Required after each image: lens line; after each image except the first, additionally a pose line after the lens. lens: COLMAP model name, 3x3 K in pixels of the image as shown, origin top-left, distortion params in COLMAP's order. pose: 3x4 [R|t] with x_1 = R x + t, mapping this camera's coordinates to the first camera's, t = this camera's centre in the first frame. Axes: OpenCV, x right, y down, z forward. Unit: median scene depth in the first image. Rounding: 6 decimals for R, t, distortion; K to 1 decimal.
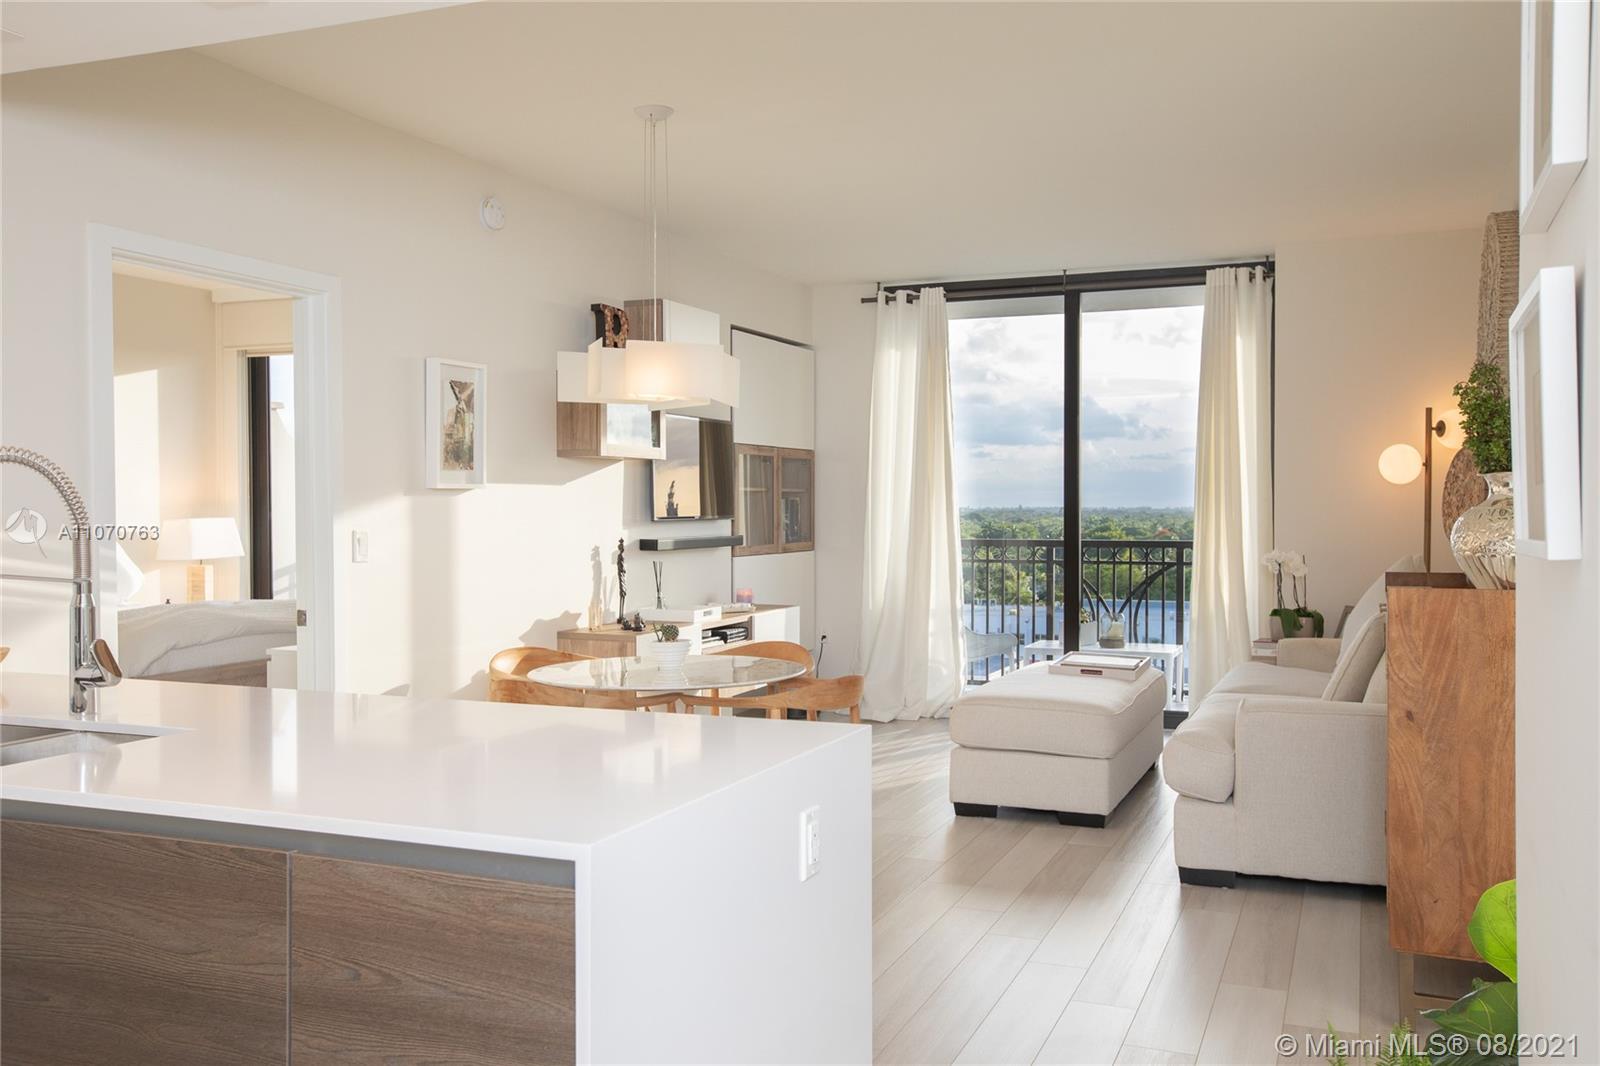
lens RADIAL K [[1373.7, 0, 800.0], [0, 1373.7, 533.0], [0, 0, 1]] dist [-0.016499, 0.121081]
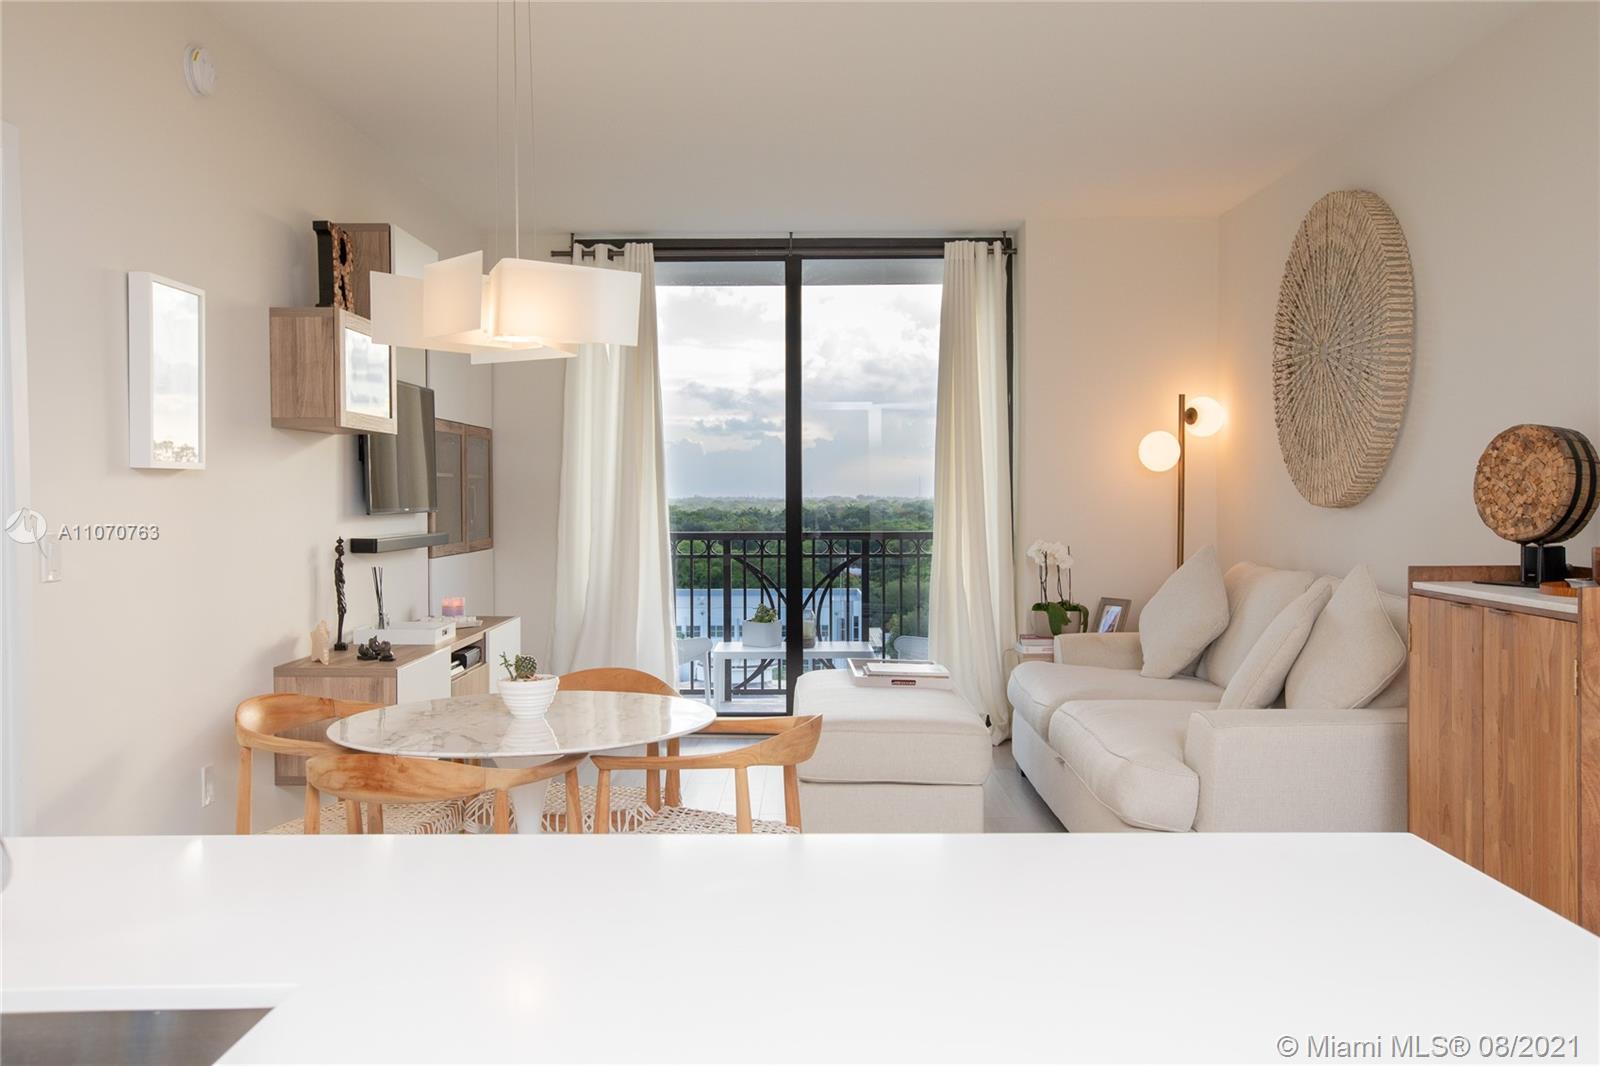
lens RADIAL K [[1373.7, 0, 800.0], [0, 1373.7, 533.0], [0, 0, 1]] dist [-0.016499, 0.121081]
pose [[0.926160, -0.011456, 0.376957, -0.179561], [0.009062, 0.999926, 0.008124, -0.002589], [-0.377022, -0.004108, 0.926195, 0.205280]]
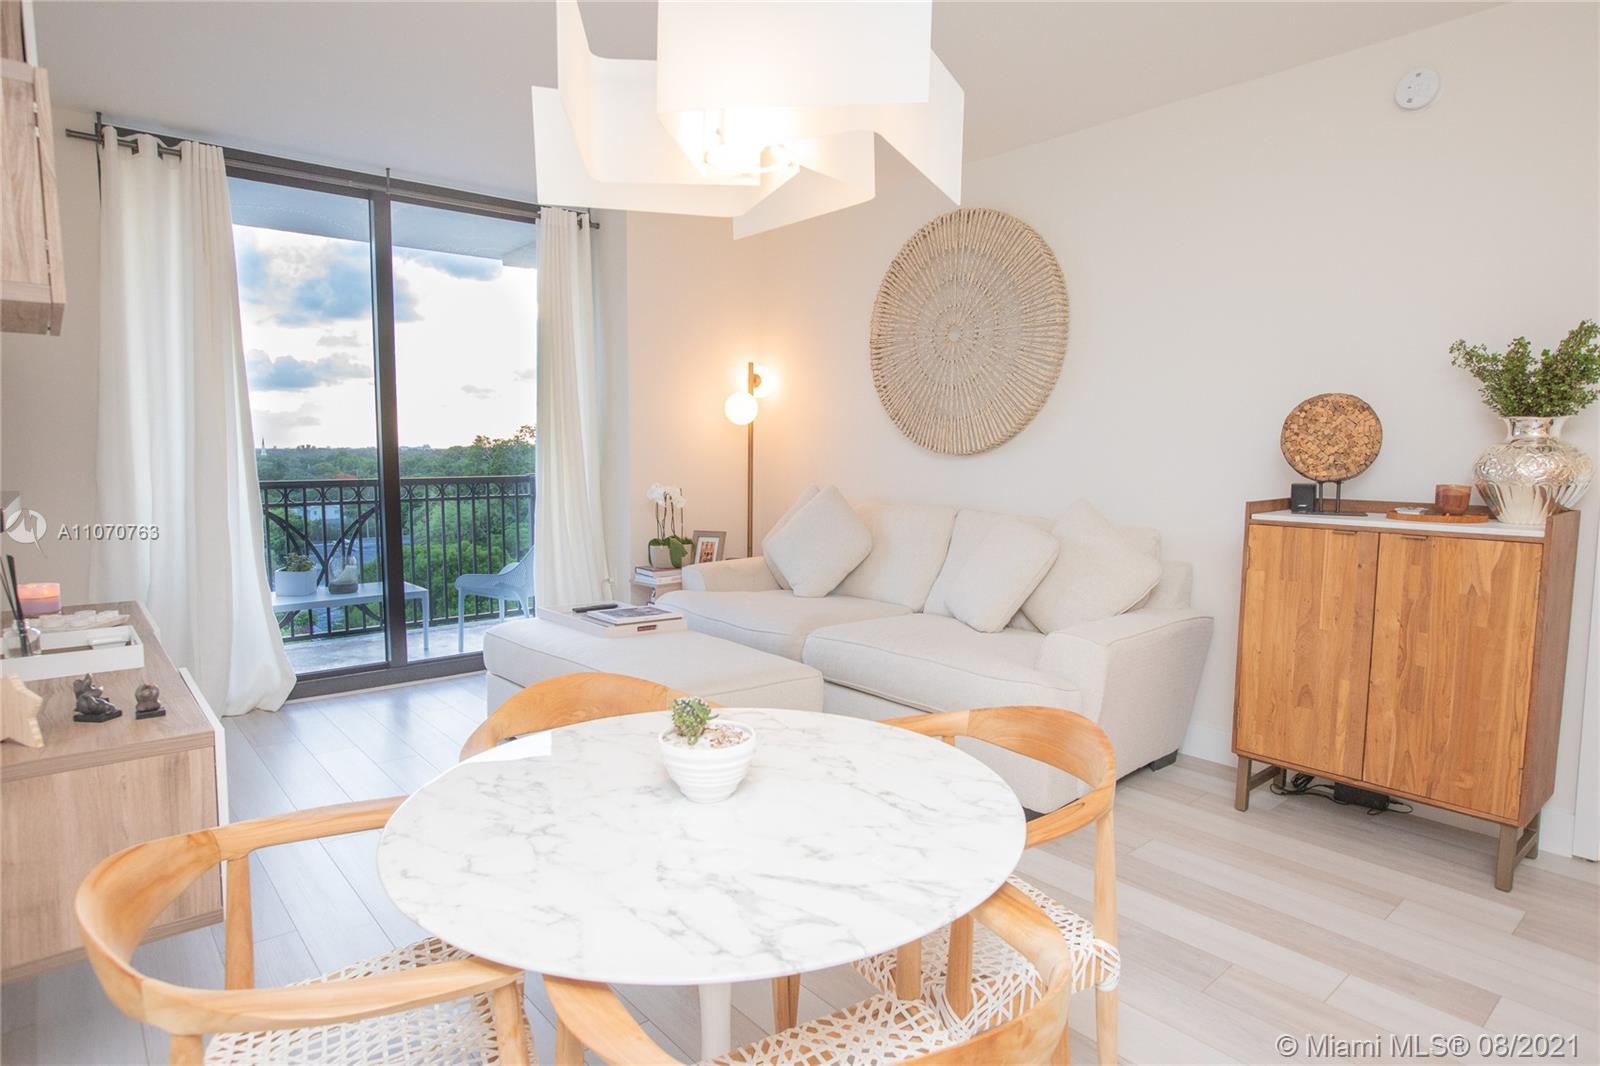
lens RADIAL K [[901.9, 0, 796.5], [0, 901.9, 534.3], [0, 0, 1]] dist [-0.058653, 0.049040]
pose [[0.454939, -0.083641, 0.886586, -0.257099], [0.014668, 0.996148, 0.086450, -0.009079], [-0.890402, -0.026325, 0.454414, 0.640673]]
